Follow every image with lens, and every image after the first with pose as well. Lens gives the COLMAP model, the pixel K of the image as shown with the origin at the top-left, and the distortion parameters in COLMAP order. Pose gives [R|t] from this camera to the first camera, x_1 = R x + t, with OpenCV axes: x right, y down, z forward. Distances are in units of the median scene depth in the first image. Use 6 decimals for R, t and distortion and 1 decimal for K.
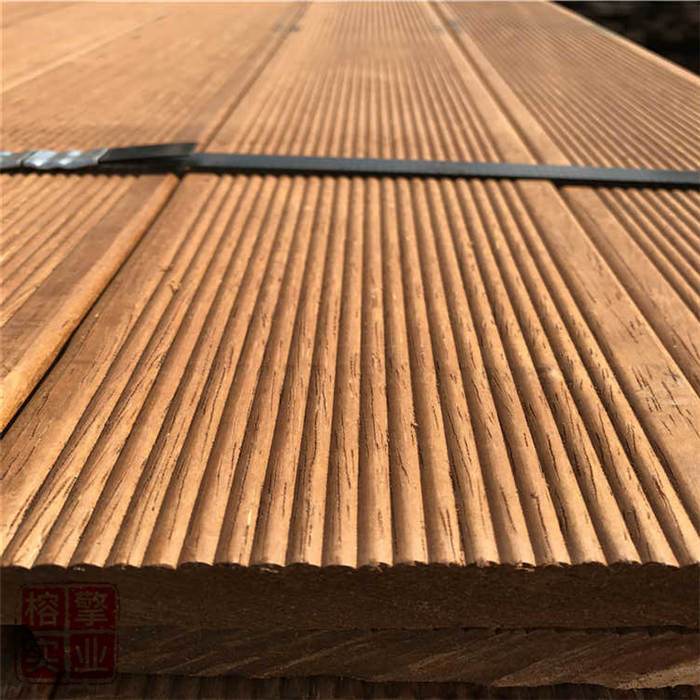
lens RADIAL K [[788.1, 0, 351.3], [0, 788.1, 385.1], [0, 0, 1]] dist [0.036674, -0.026203]
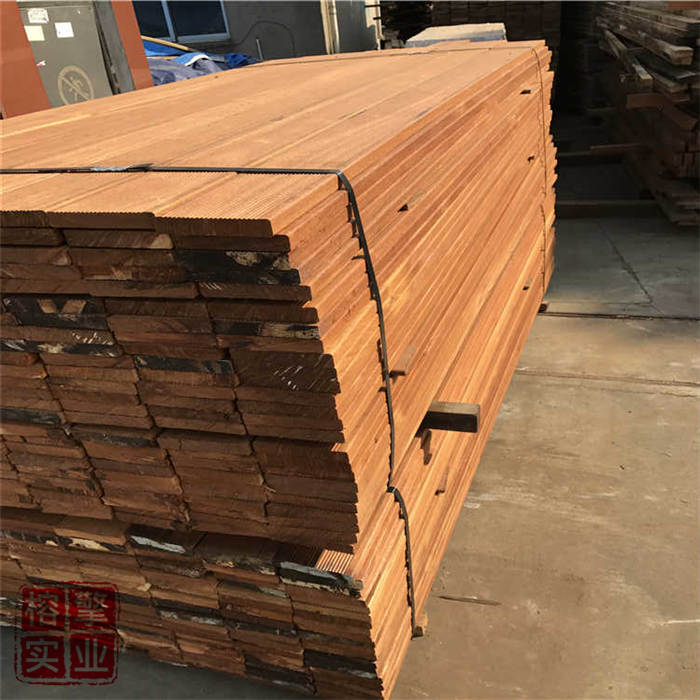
lens RADIAL K [[788.1, 0, 351.3], [0, 788.1, 385.1], [0, 0, 1]] dist [0.036674, -0.026203]
pose [[0.953674, 0.065656, -0.293590, 2.157647], [-0.082485, 0.995562, -0.045298, 0.943283], [0.289313, 0.067417, 0.954858, -2.526422]]
